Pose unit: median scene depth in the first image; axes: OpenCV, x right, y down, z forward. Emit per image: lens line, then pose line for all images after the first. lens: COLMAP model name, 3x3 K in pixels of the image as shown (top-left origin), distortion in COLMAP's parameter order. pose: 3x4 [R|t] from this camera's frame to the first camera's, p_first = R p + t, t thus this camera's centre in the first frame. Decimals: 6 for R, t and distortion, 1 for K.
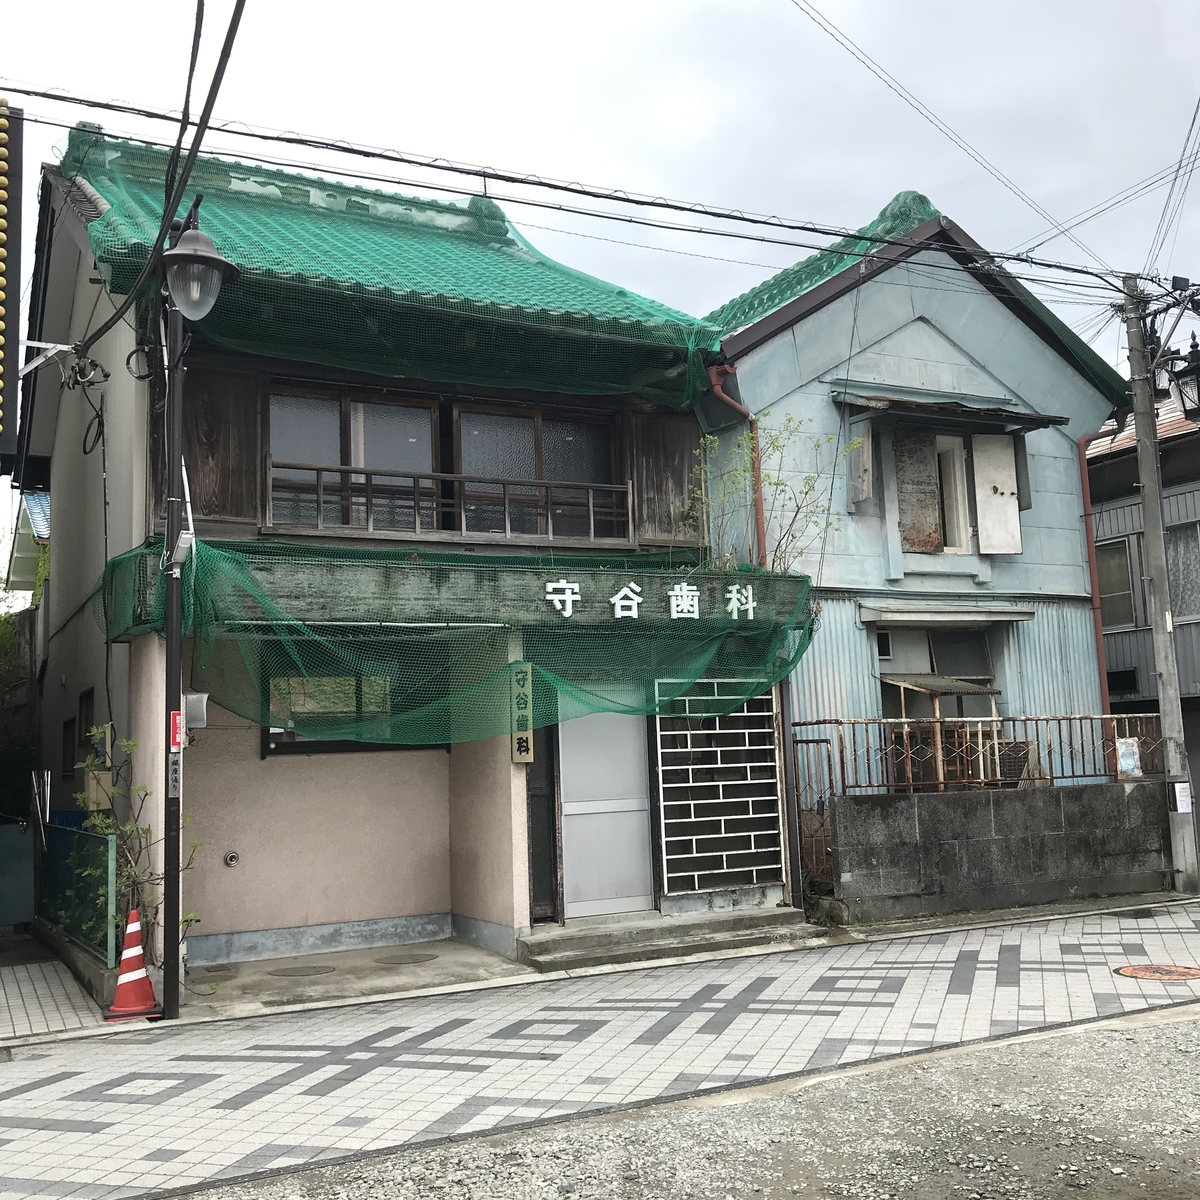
lens RADIAL K [[1269.4, 0, 600.8], [0, 1269.4, 597.4], [0, 0, 1]] dist [0.002300, 0.000000]
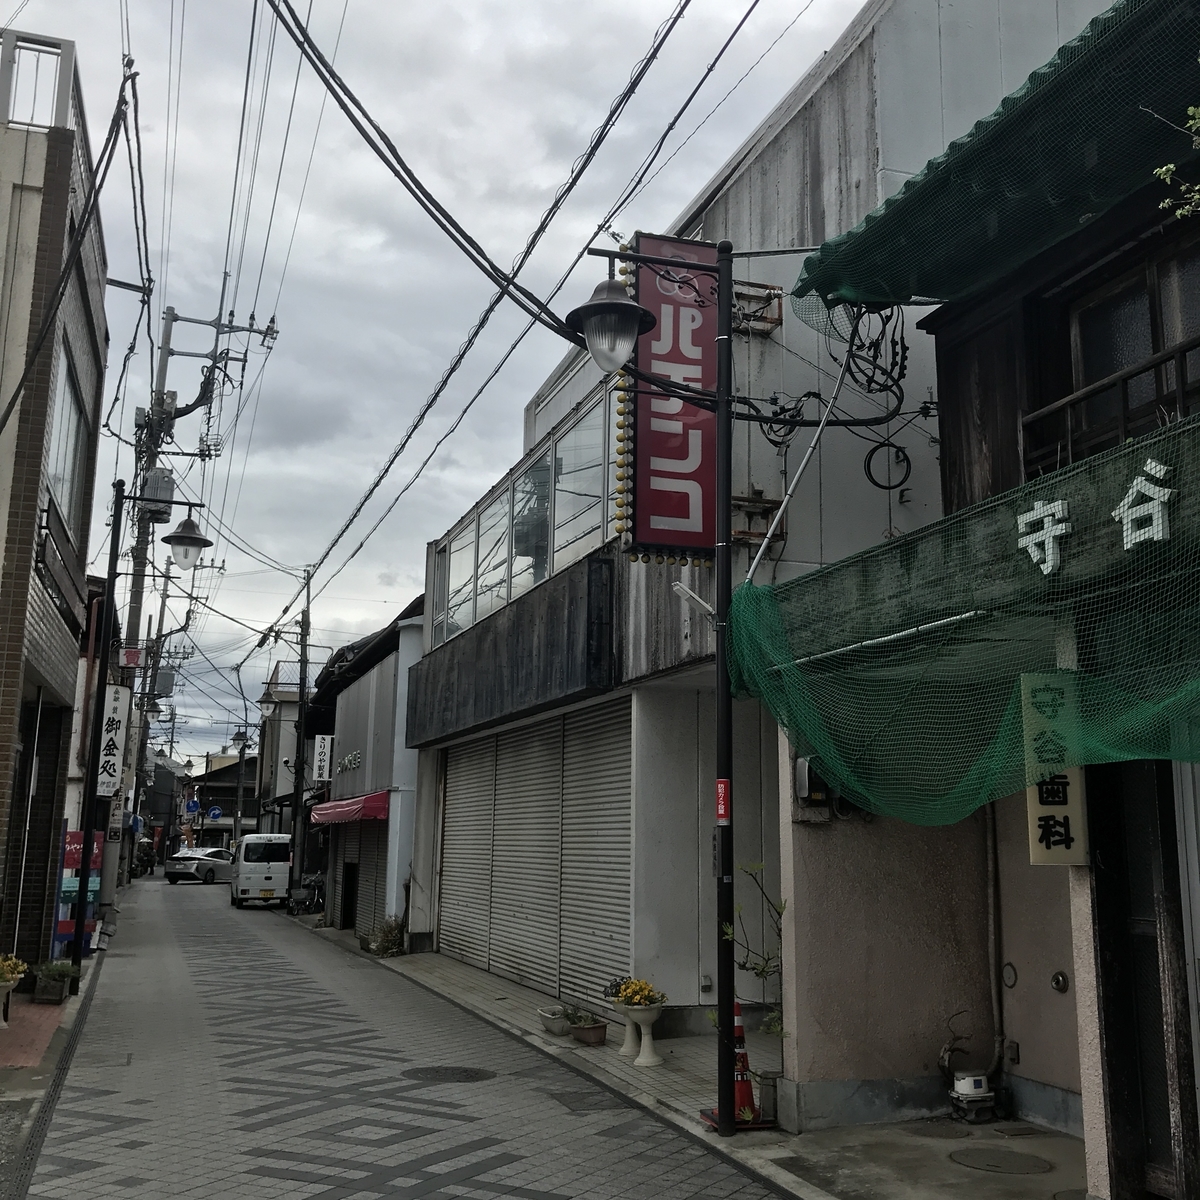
lens RADIAL K [[1269.4, 0, 600.1], [0, 1269.4, 602.6], [0, 0, 1]] dist [0.002300, 0.000000]
pose [[-0.125714, -0.148926, -0.980825, 0.482407], [0.113534, 0.980013, -0.163355, 0.088224], [0.985549, -0.131892, -0.106293, 0.880694]]
